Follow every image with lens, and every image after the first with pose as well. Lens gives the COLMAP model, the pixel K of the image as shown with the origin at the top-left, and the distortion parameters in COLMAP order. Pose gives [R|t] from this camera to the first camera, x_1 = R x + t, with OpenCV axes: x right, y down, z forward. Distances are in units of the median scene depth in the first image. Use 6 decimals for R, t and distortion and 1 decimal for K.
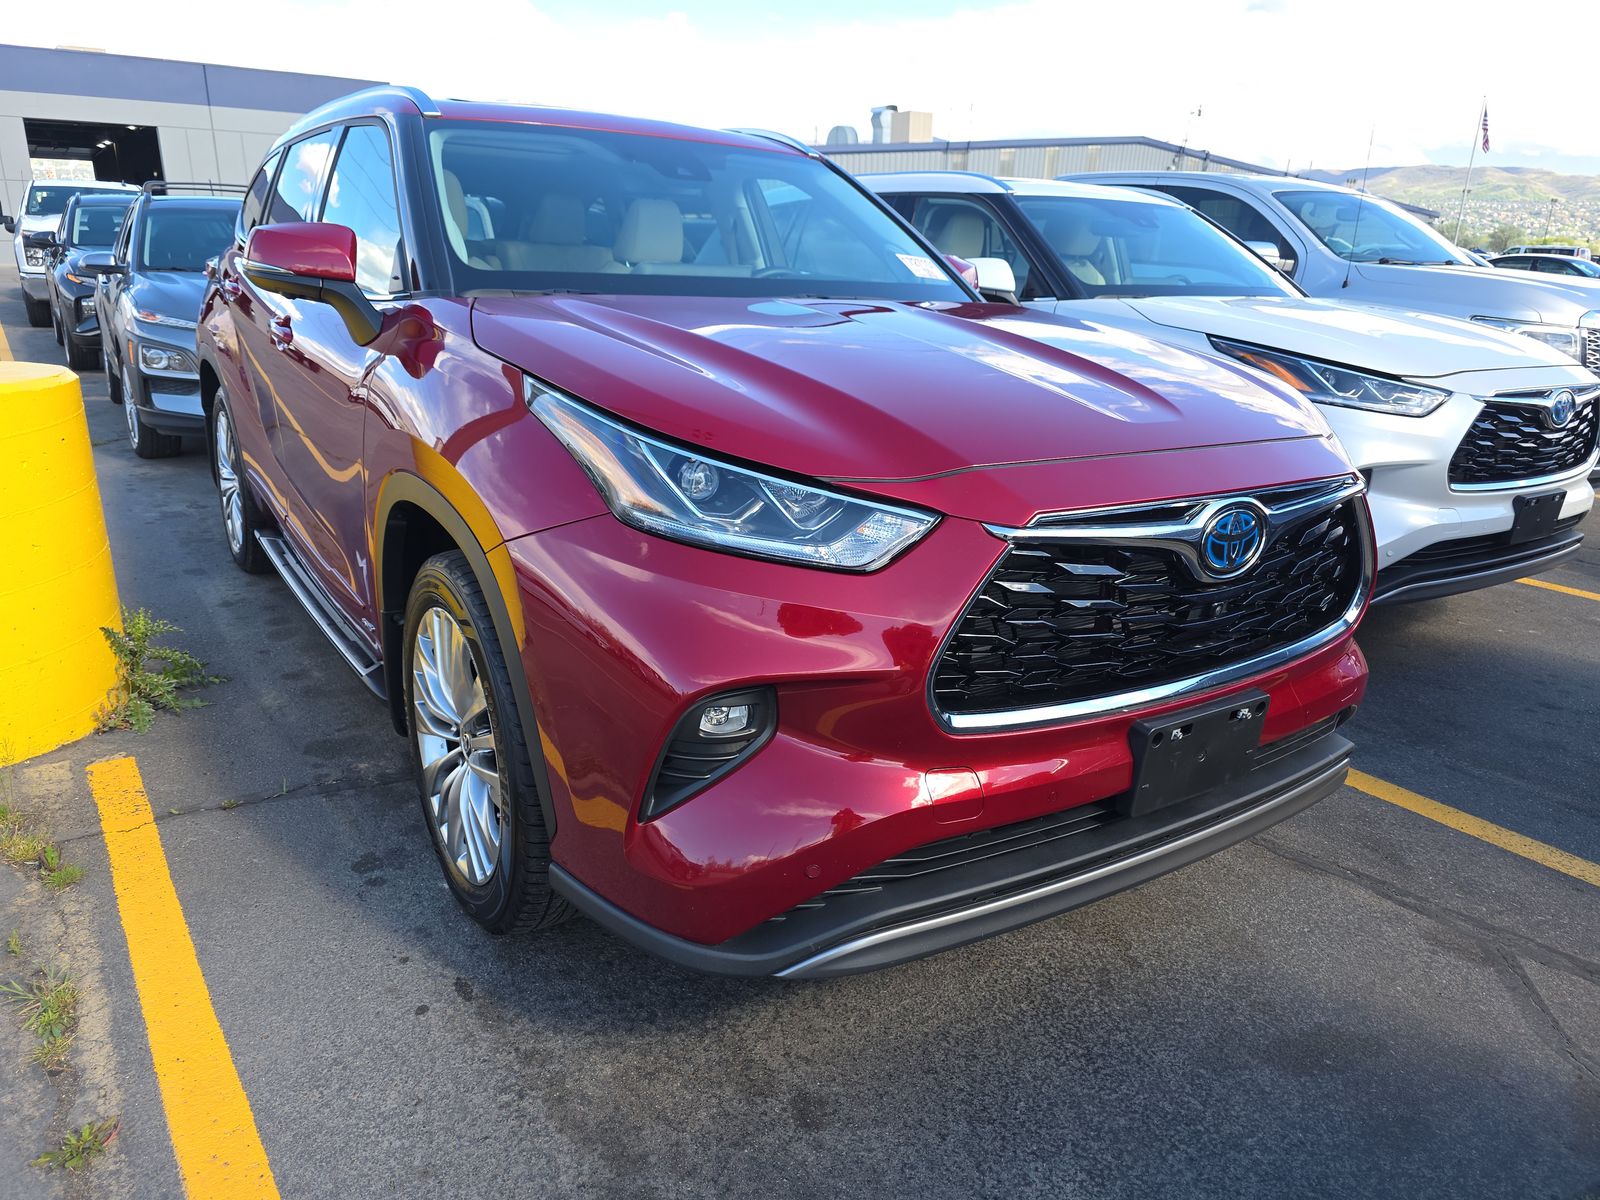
lens RADIAL K [[1095.9, 0, 800.0], [0, 1095.9, 600.0], [0, 0, 1]] dist [0.008580, 0.001146]
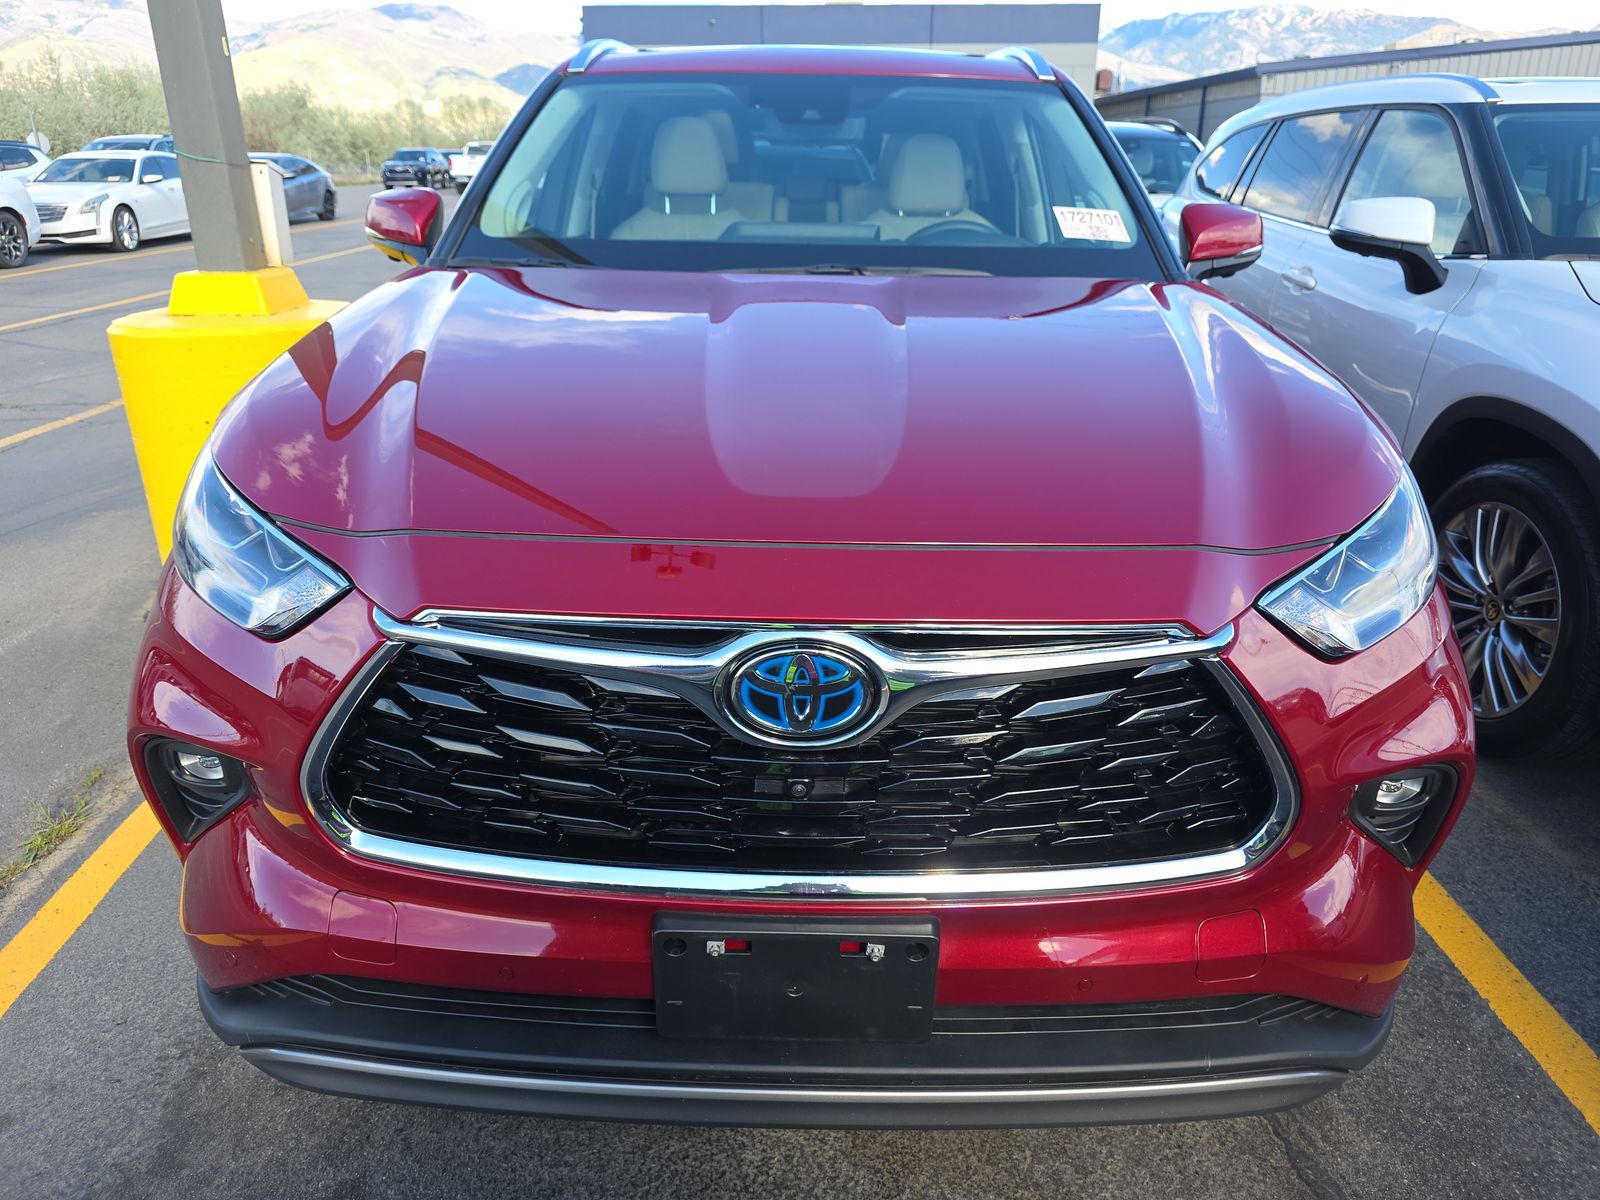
lens RADIAL K [[1095.9, 0, 800.0], [0, 1095.9, 600.0], [0, 0, 1]] dist [0.008580, 0.001146]
pose [[0.828557, 0.185472, -0.528293, 0.612687], [-0.153112, 0.982631, 0.104844, -0.148776], [0.538563, -0.005981, 0.842564, 0.388213]]
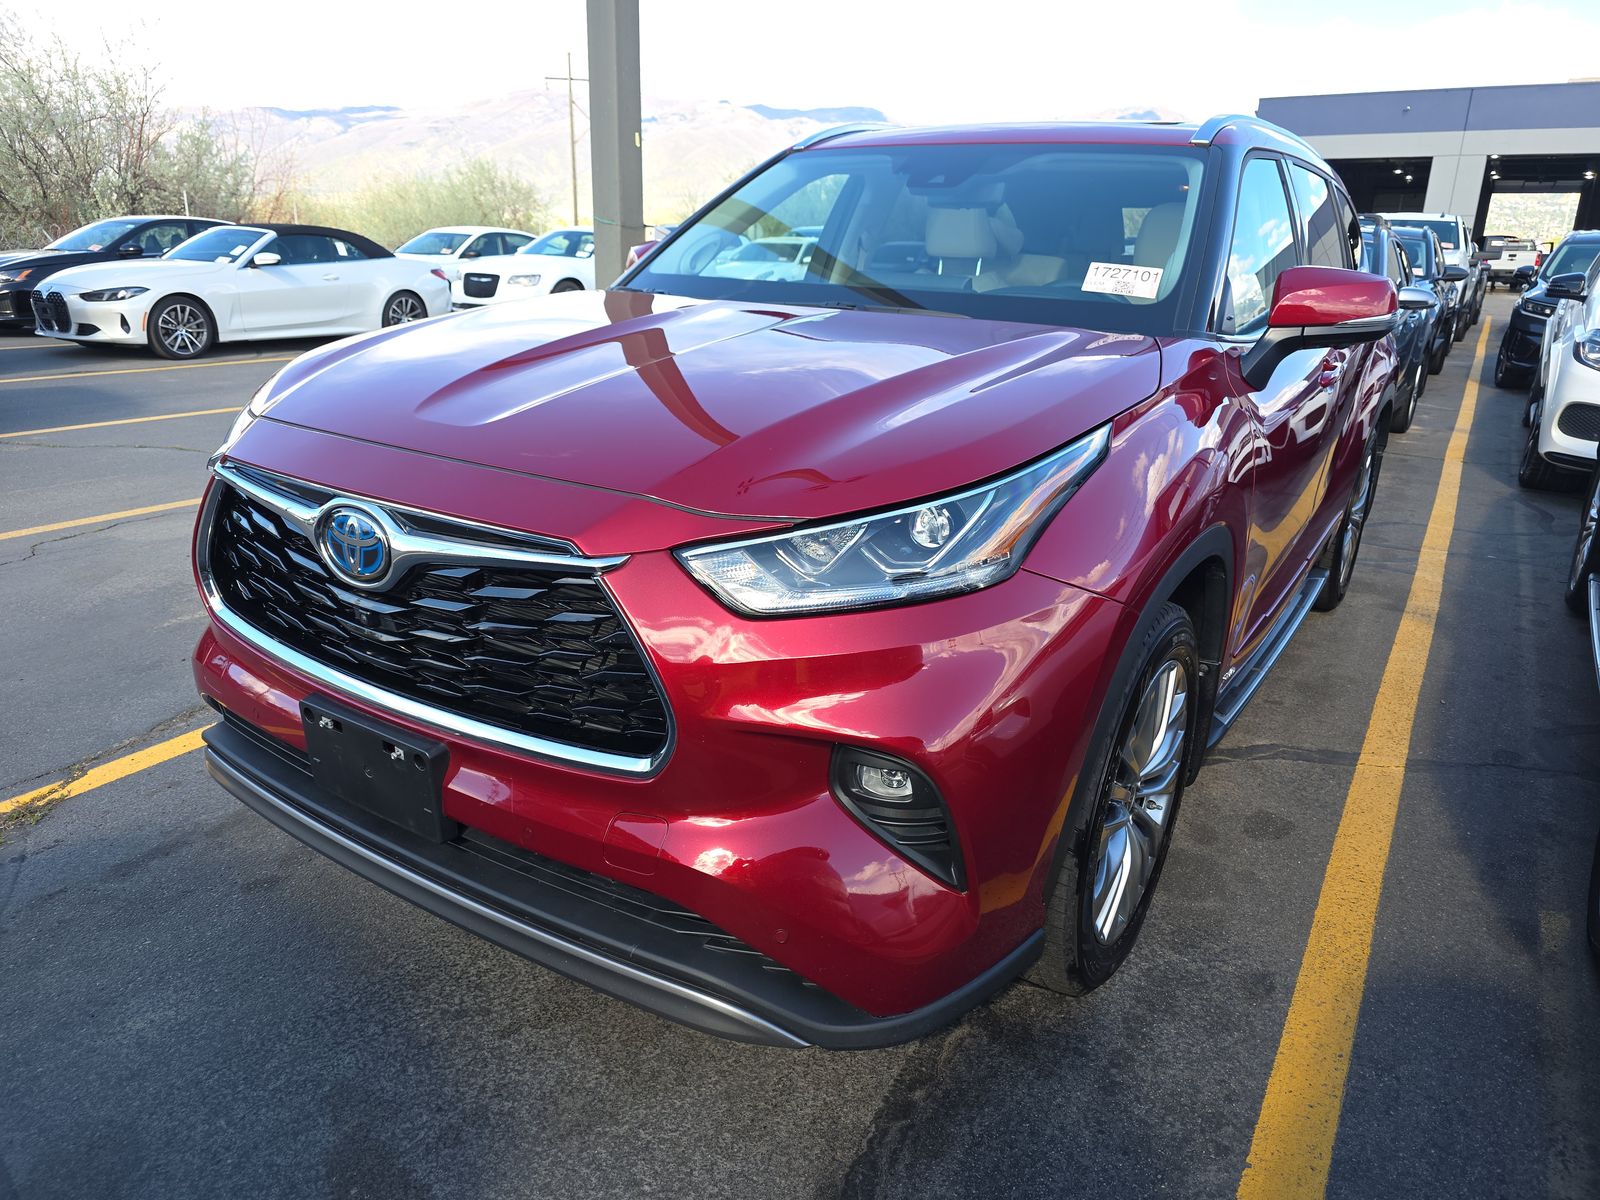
lens RADIAL K [[1095.9, 0, 800.0], [0, 1095.9, 600.0], [0, 0, 1]] dist [0.008580, 0.001146]
pose [[0.384028, 0.263280, -0.884989, 1.163572], [-0.289132, 0.944569, 0.155540, -0.223745], [0.876884, 0.196147, 0.438863, 0.788584]]
